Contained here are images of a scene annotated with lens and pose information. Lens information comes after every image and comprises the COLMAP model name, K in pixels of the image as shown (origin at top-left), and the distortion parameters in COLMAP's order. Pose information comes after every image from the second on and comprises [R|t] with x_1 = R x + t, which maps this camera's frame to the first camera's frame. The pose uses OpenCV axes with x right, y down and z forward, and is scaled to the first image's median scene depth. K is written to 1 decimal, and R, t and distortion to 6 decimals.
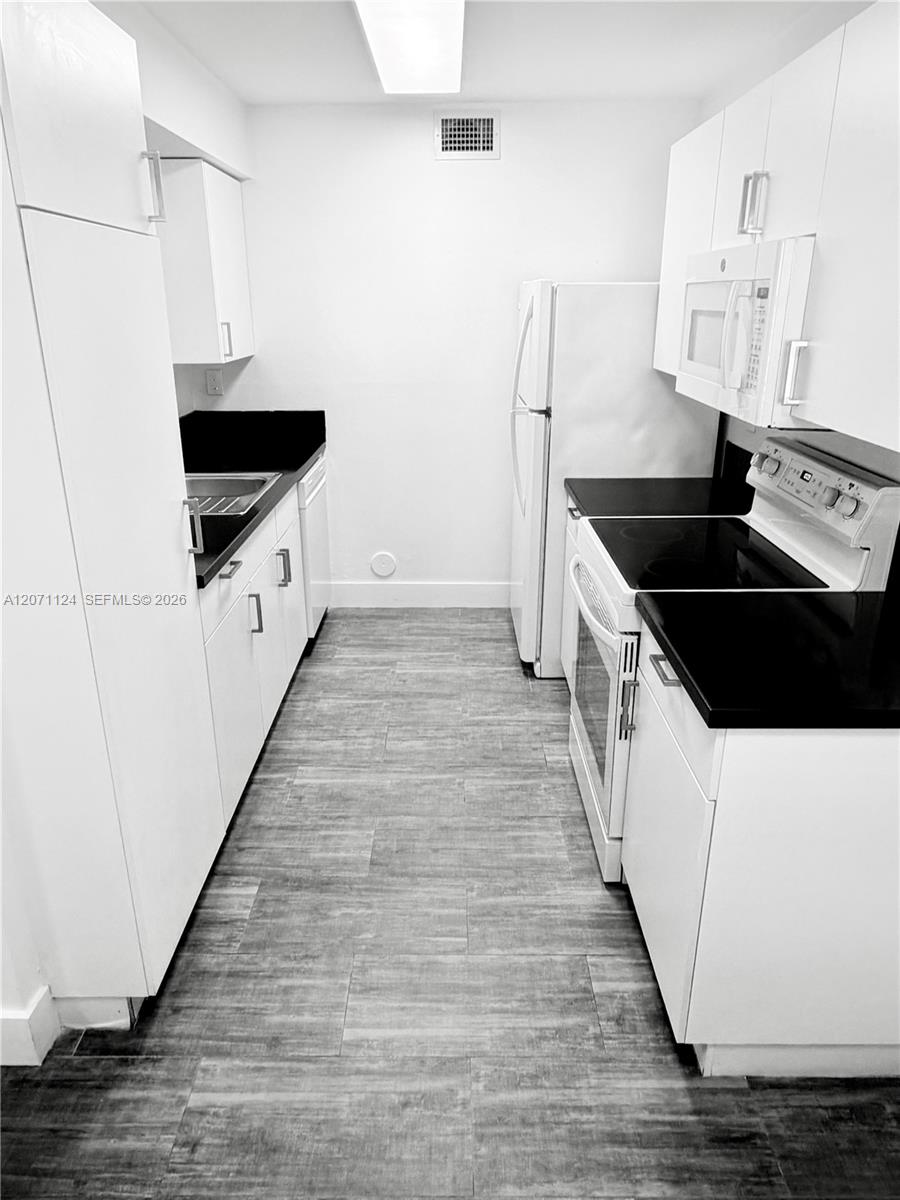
lens RADIAL K [[796.4, 0, 451.3], [0, 796.4, 599.9], [0, 0, 1]] dist [-0.019791, 0.007826]
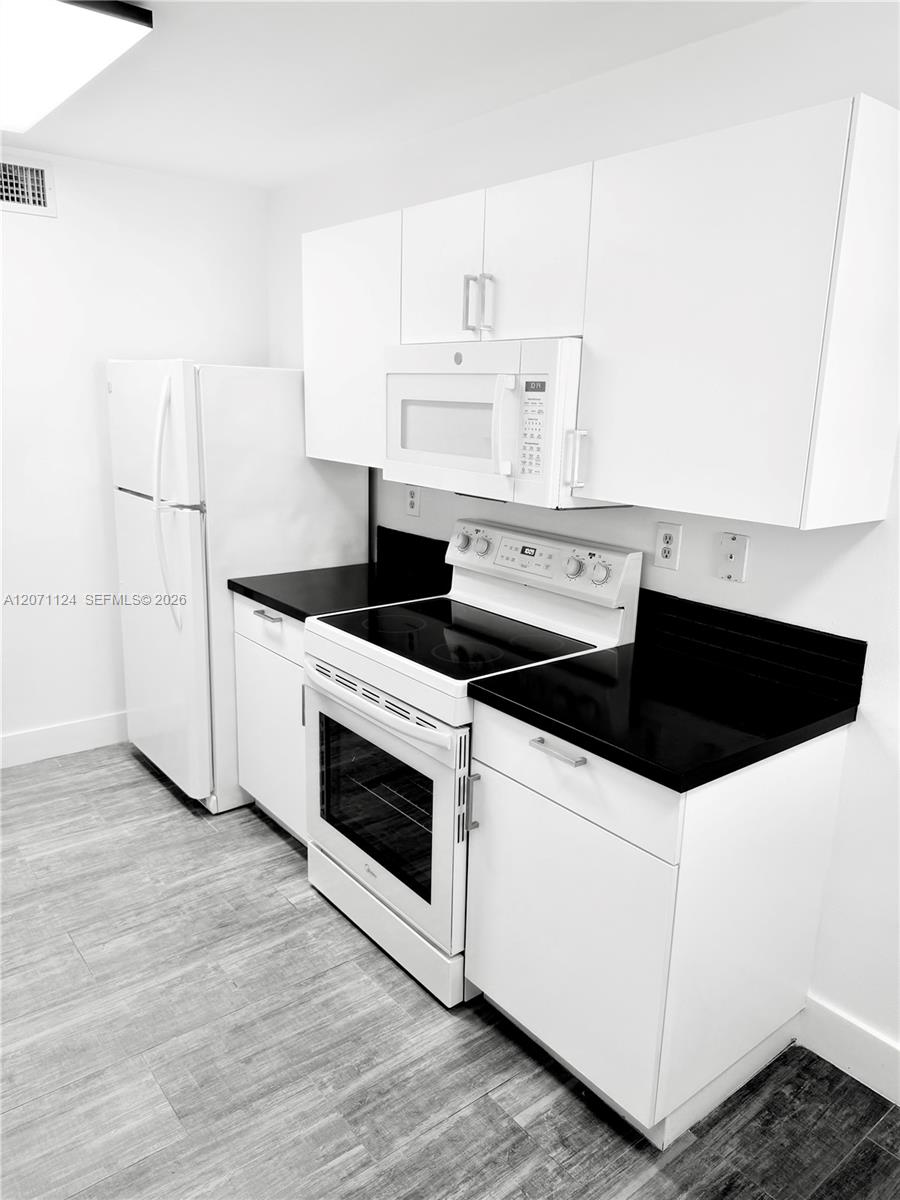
lens RADIAL K [[843.7, 0, 452.8], [0, 843.7, 595.8], [0, 0, 1]] dist [0.013509, -0.024252]
pose [[0.777675, -0.117518, 0.617585, -0.274547], [0.189489, 0.980503, -0.052032, -0.043821], [-0.599430, 0.157489, 0.784781, 0.132197]]
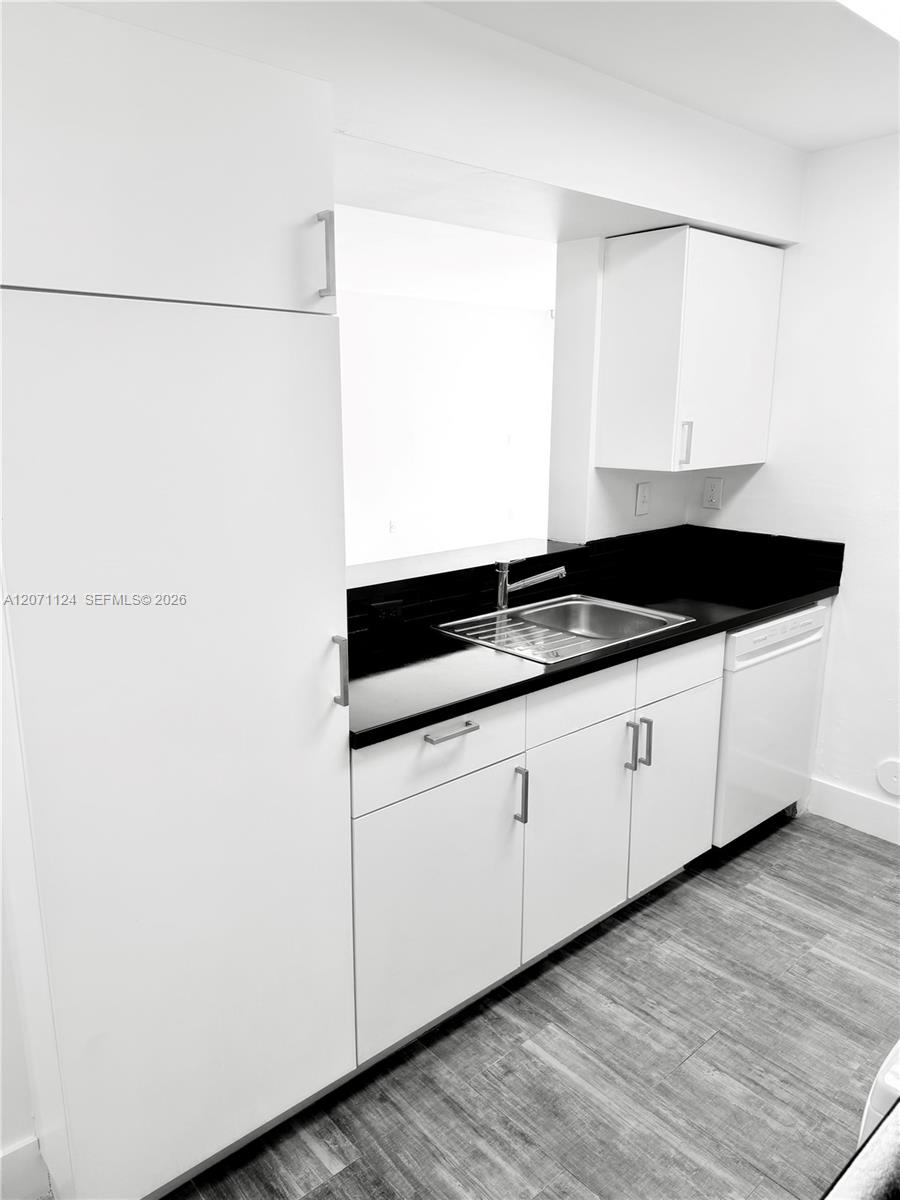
lens RADIAL K [[843.7, 0, 460.9], [0, 843.7, 593.3], [0, 0, 1]] dist [0.013509, -0.024252]
pose [[0.665838, 0.162935, -0.728087, 0.243190], [-0.260333, 0.965267, -0.022063, -0.124415], [0.699204, 0.204236, 0.685129, 0.348789]]
